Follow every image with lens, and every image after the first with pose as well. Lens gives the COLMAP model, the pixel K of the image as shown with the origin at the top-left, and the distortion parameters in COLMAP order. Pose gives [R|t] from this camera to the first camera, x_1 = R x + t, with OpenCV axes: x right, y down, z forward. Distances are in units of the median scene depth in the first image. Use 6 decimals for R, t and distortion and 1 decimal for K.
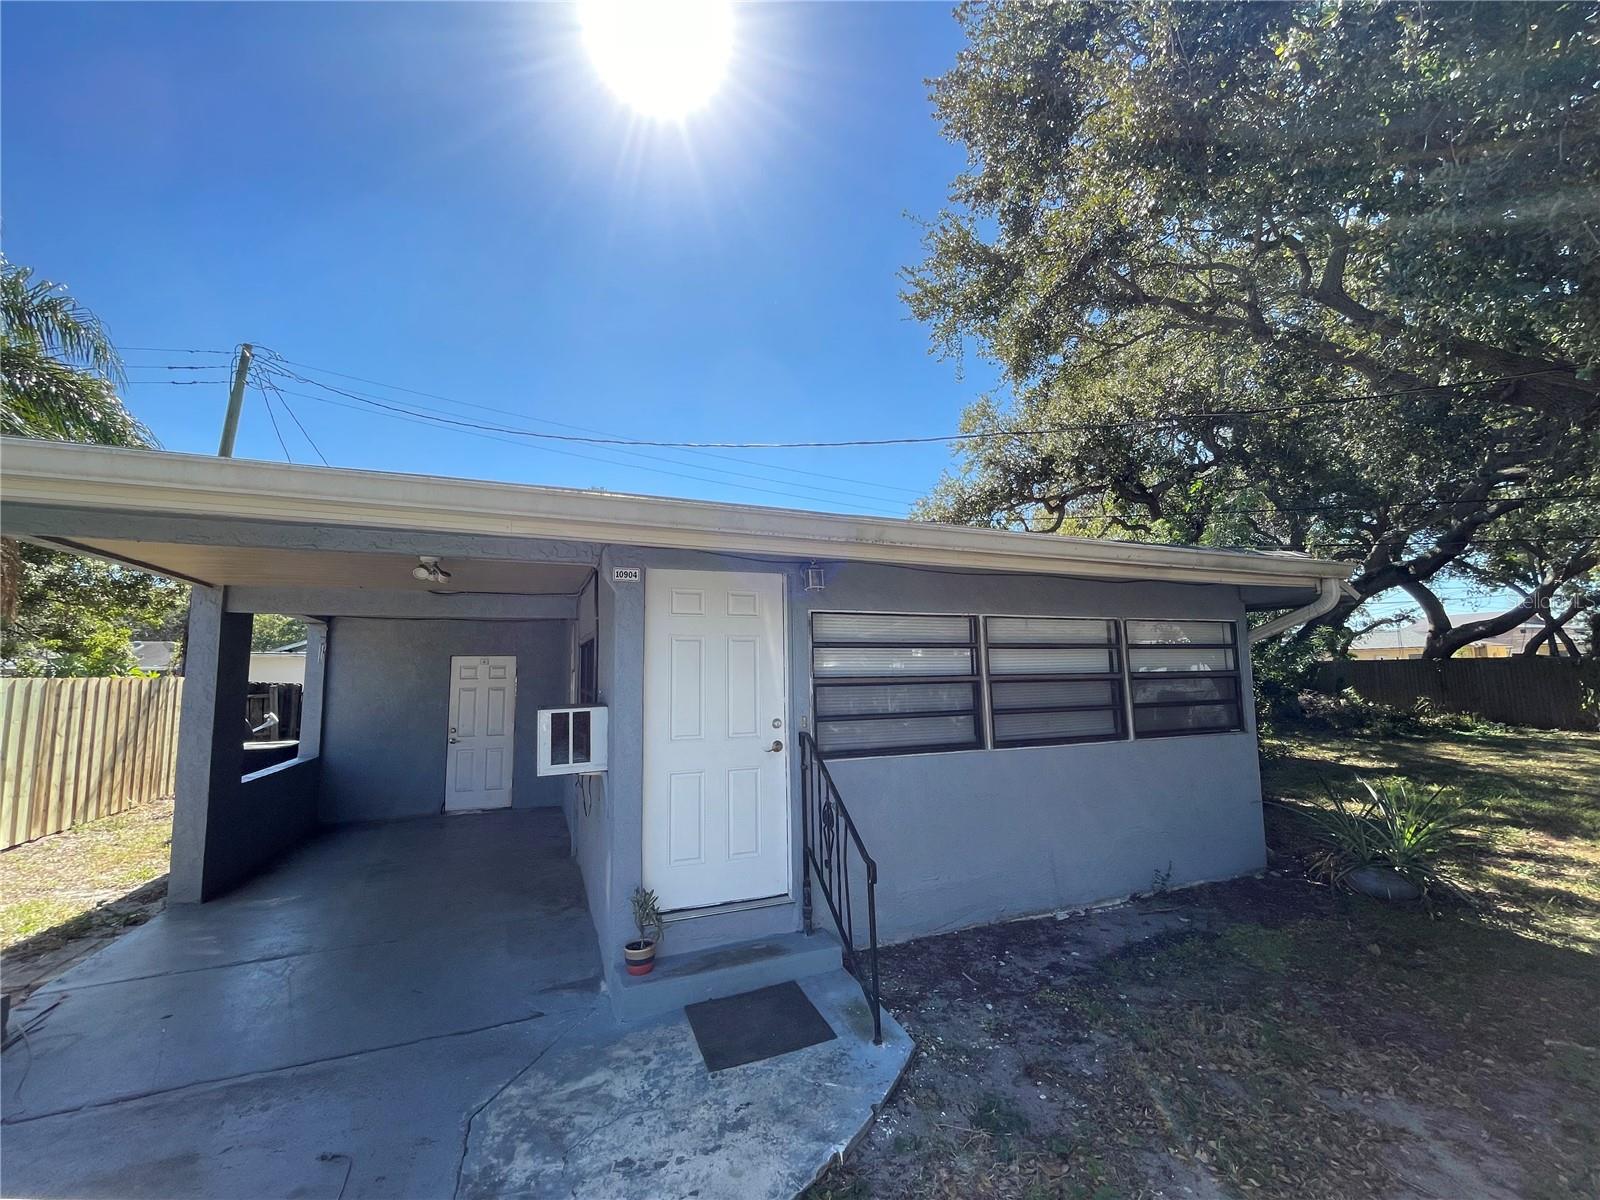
lens RADIAL K [[647.3, 0, 800.0], [0, 647.3, 600.0], [0, 0, 1]] dist [-0.001458, -0.000106]
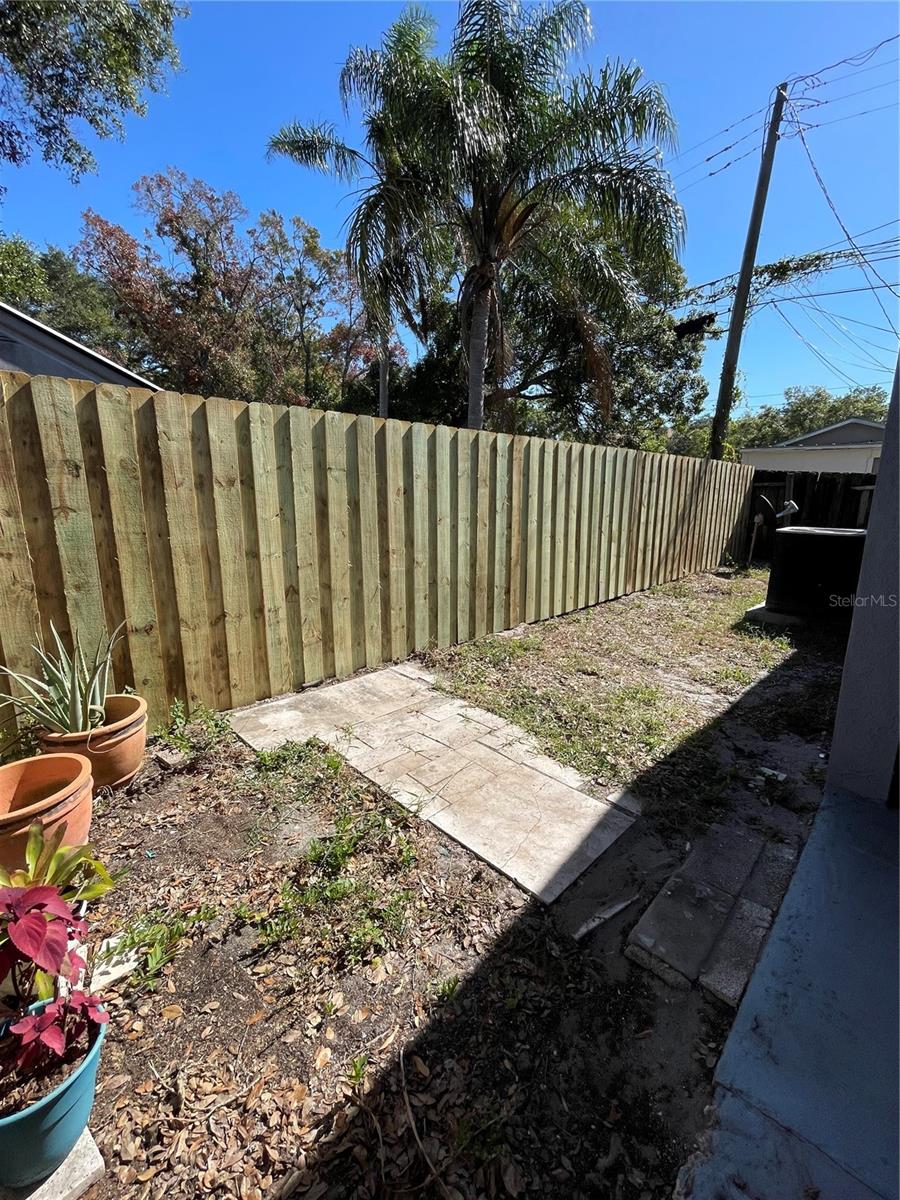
lens RADIAL K [[485.5, 0, 450.0], [0, 485.5, 600.0], [0, 0, 1]] dist [-0.001458, -0.000106]
pose [[0.376690, 0.211669, -0.901832, -0.472606], [0.099261, 0.958715, 0.266480, 0.106768], [0.921006, -0.189897, 0.340128, 0.370475]]
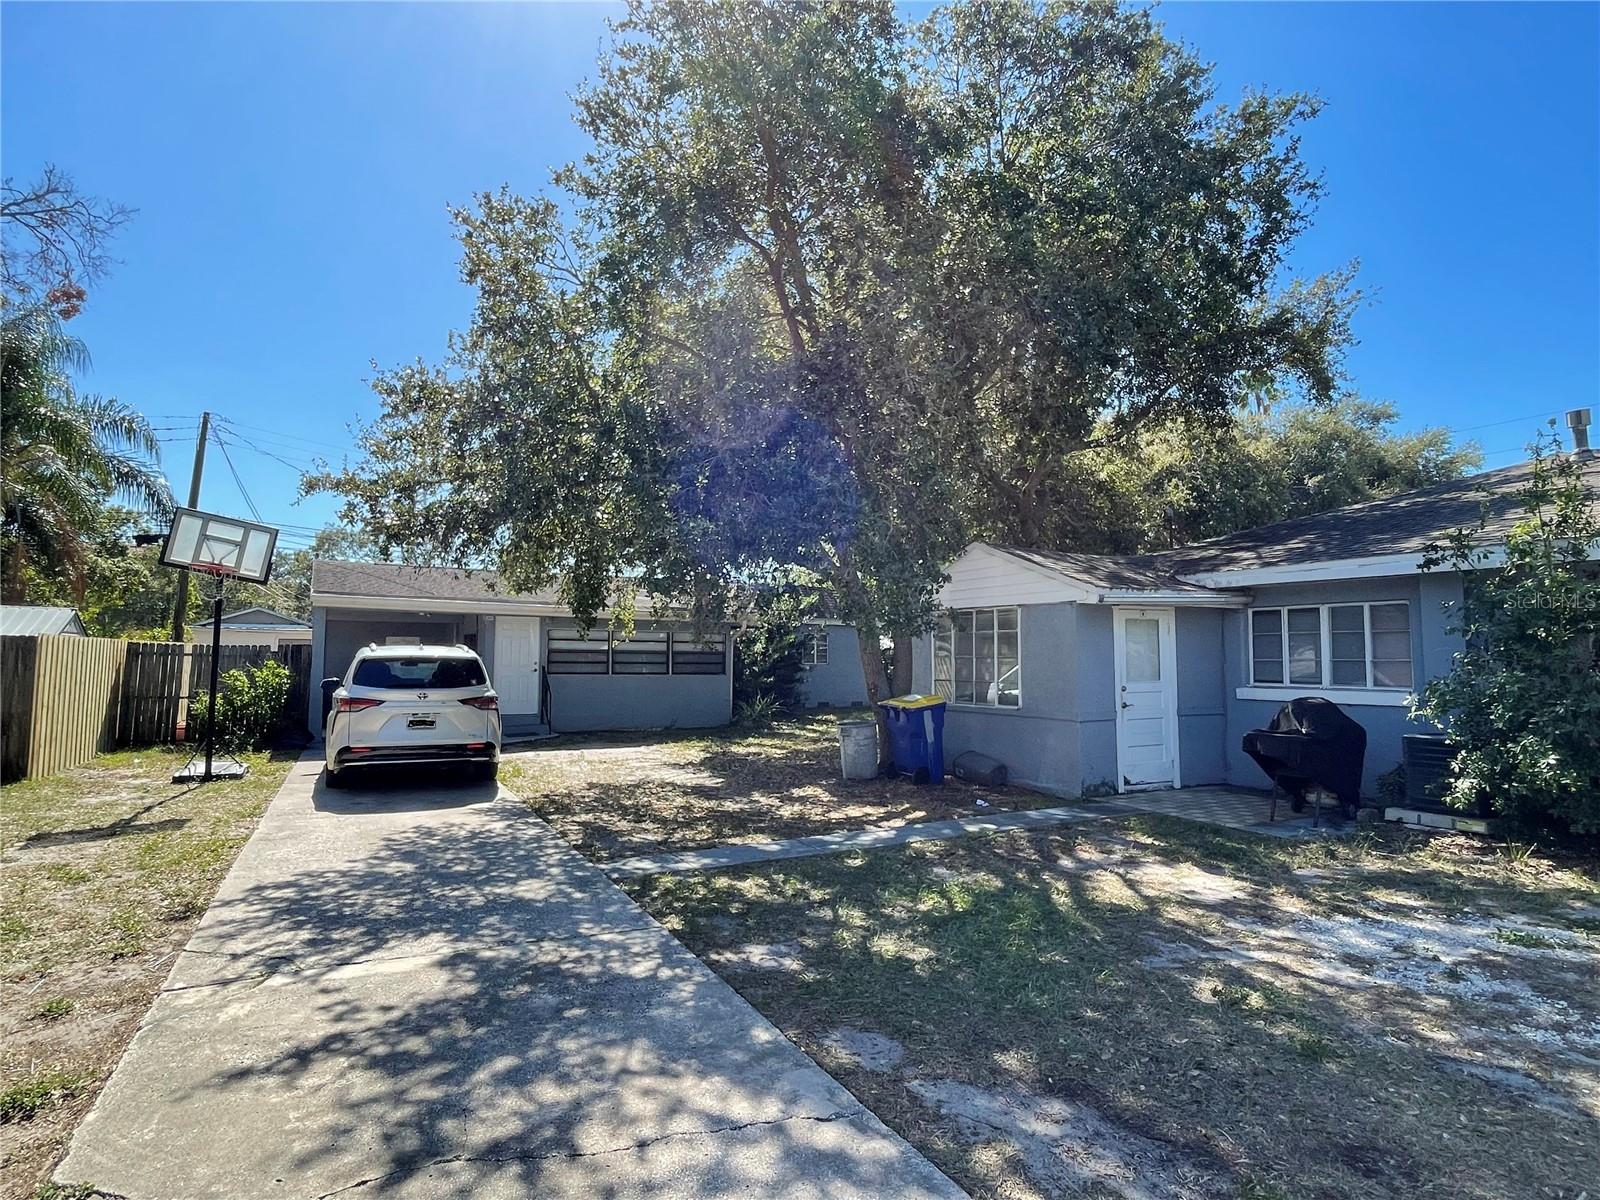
lens RADIAL K [[892.8, 0, 800.0], [0, 892.8, 600.0], [0, 0, 1]] dist [-0.001792, -0.002324]
pose [[0.994267, 0.023029, 0.104413, 0.439511], [-0.029785, 0.997530, 0.063617, -0.245081], [-0.102690, -0.066363, 0.992497, -1.932456]]
